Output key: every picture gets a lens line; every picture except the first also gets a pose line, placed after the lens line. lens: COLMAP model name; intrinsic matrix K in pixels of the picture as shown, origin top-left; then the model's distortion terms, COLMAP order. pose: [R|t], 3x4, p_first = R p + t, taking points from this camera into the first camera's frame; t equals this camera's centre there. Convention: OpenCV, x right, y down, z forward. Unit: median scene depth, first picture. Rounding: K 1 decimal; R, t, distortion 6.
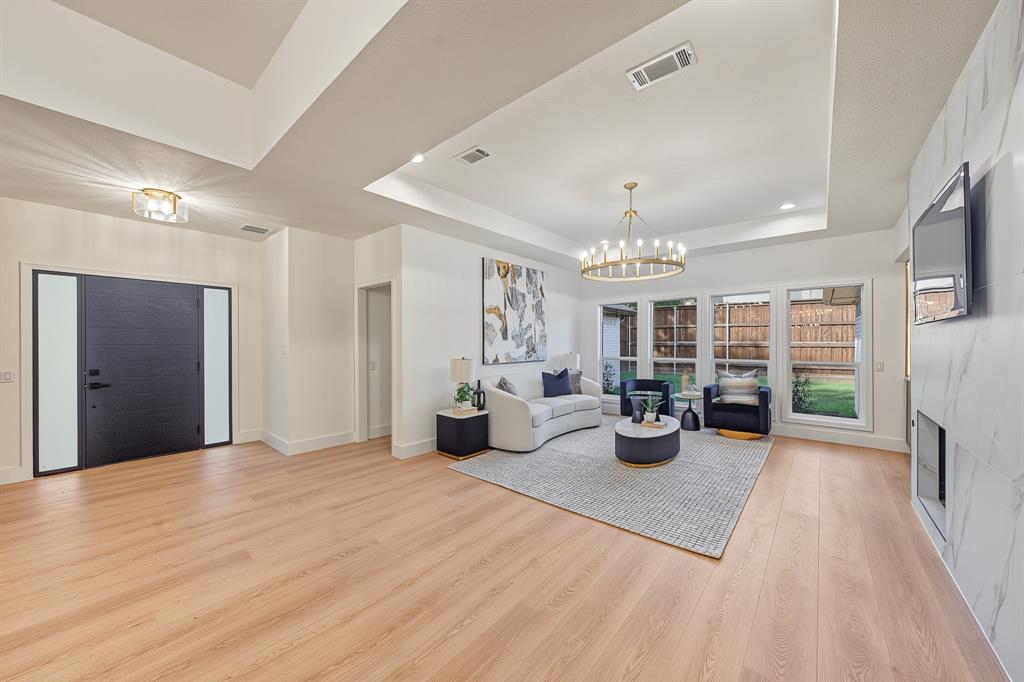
lens RADIAL K [[358.3, 0, 510.3], [0, 358.3, 342.5], [0, 0, 1]] dist [0.000586, 0.000030]
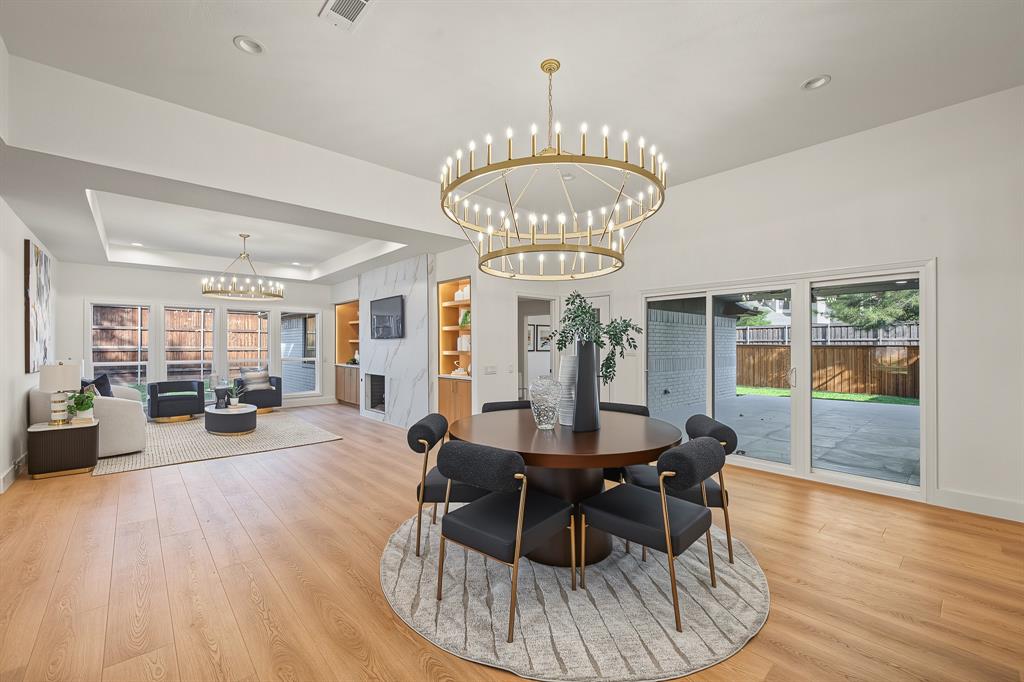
lens RADIAL K [[427.0, 0, 512.0], [0, 427.0, 341.0], [0, 0, 1]] dist [-0.001048, -0.000120]
pose [[0.132488, 0.015503, 0.991063, -0.823741], [0.001021, 0.999875, -0.015777, 0.006093], [-0.991184, 0.003103, 0.132456, -0.187437]]
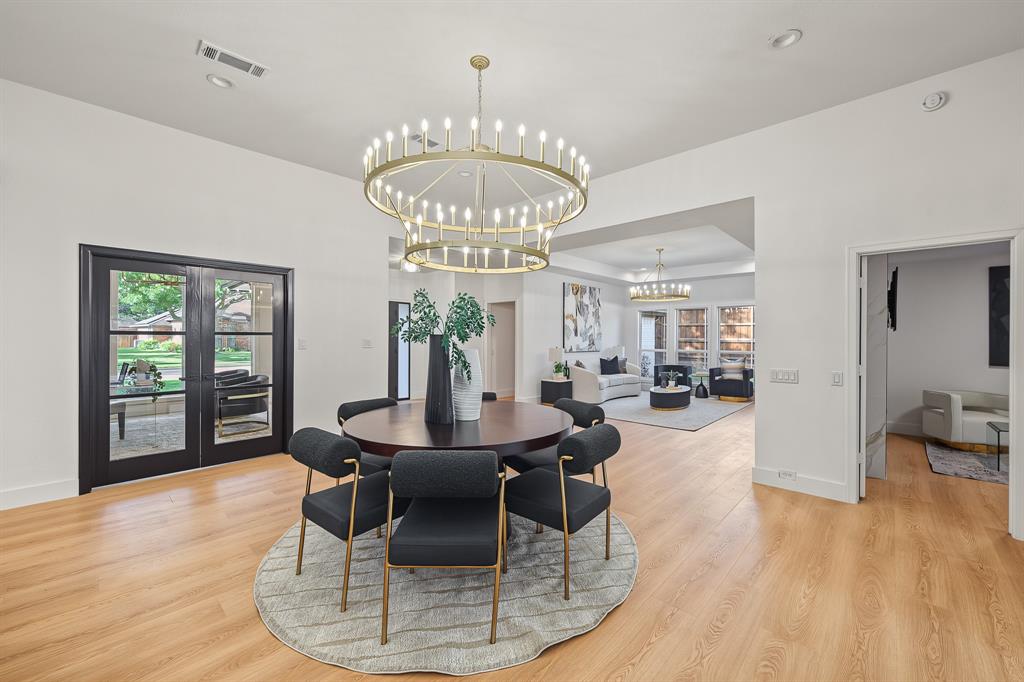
lens RADIAL K [[400.4, 0, 513.9], [0, 400.4, 340.0], [0, 0, 1]] dist [-0.000639, -0.000030]
pose [[0.998933, 0.008072, -0.045478, -0.198470], [-0.007798, 0.999950, 0.006194, 0.000103], [0.045526, -0.005833, 0.998946, -0.685224]]
